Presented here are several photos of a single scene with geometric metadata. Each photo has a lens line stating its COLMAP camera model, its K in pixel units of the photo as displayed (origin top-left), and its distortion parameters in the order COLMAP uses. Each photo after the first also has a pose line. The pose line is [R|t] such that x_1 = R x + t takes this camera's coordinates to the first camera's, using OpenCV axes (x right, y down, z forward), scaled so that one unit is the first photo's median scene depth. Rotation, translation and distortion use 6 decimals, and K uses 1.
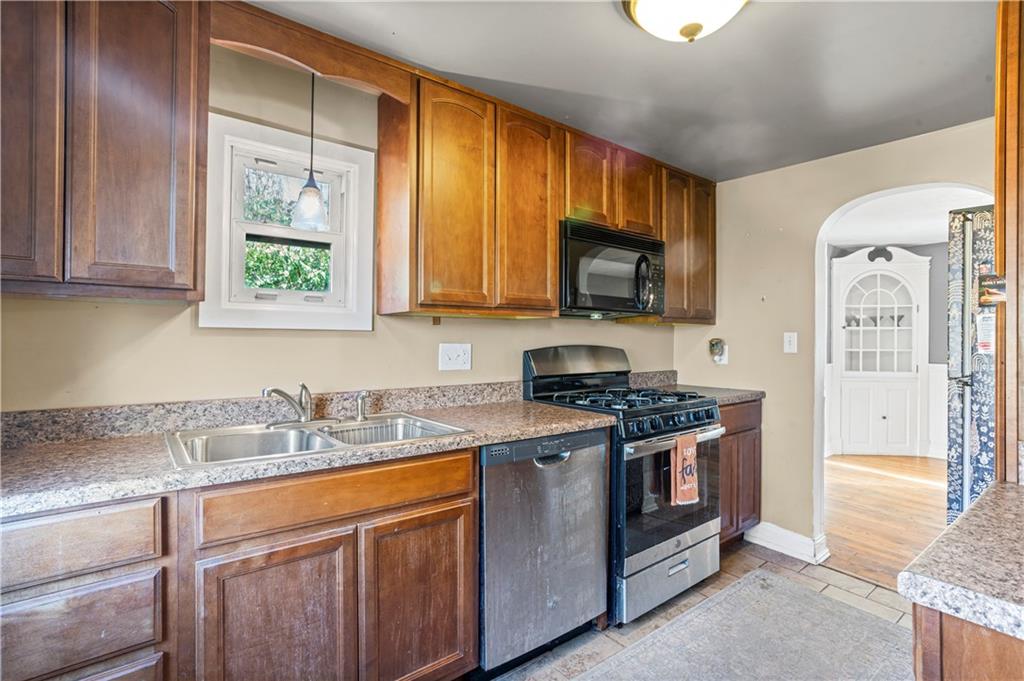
lens RADIAL K [[490.8, 0, 505.5], [0, 490.8, 336.7], [0, 0, 1]] dist [-0.051884, 0.030839]
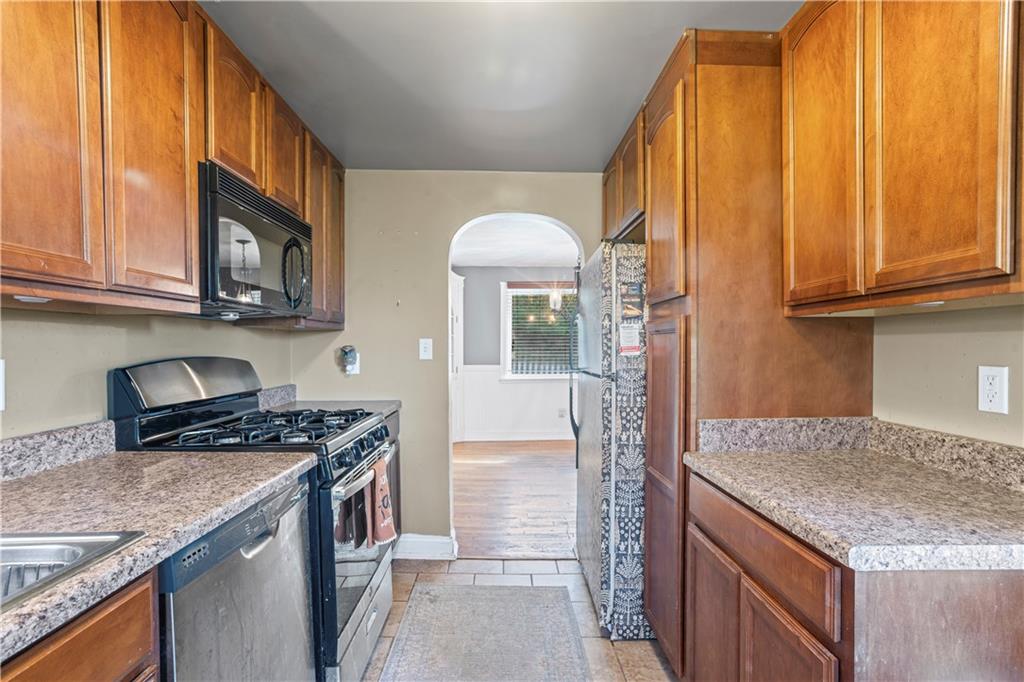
lens RADIAL K [[507.9, 0, 513.5], [0, 507.9, 360.7], [0, 0, 1]] dist [-0.051254, 0.024741]
pose [[0.597556, -0.030959, 0.801230, -0.170196], [0.005233, 0.999384, 0.034712, 0.000585], [-0.801810, -0.016549, 0.597349, 0.280836]]
